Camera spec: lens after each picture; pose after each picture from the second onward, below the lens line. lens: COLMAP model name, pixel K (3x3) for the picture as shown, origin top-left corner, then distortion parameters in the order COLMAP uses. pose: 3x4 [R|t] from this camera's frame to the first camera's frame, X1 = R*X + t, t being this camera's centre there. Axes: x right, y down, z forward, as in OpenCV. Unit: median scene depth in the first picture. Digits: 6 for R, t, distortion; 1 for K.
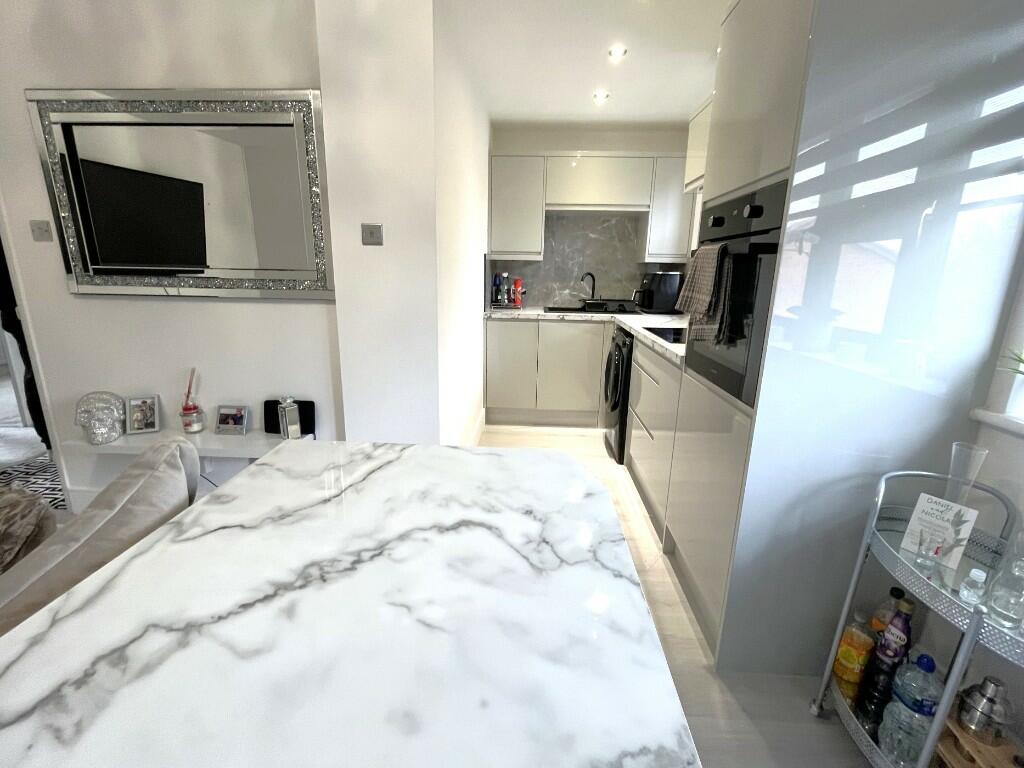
lens RADIAL K [[416.6, 0, 512.2], [0, 416.6, 384.7], [0, 0, 1]] dist [-0.000051, 0.000196]
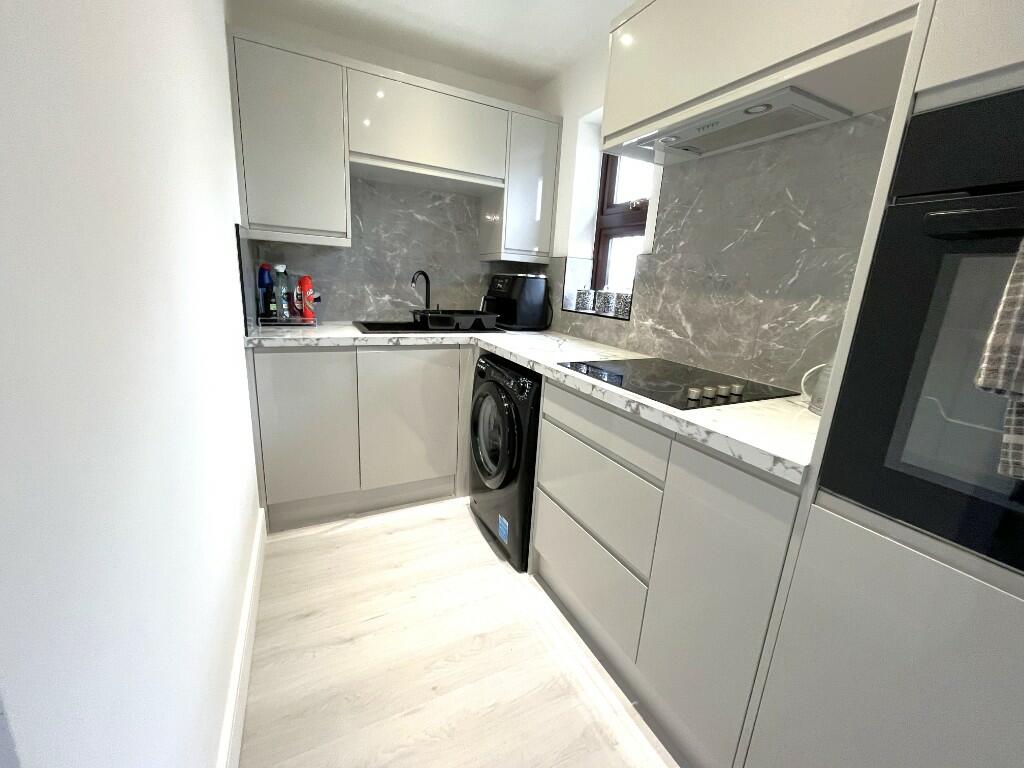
lens RADIAL K [[416.6, 0, 512.2], [0, 416.6, 384.7], [0, 0, 1]] dist [-0.000051, 0.000196]
pose [[0.872410, -0.087303, 0.480915, -0.029469], [0.088871, 0.995851, 0.019563, -0.087688], [-0.480627, 0.025672, 0.876549, 0.351099]]
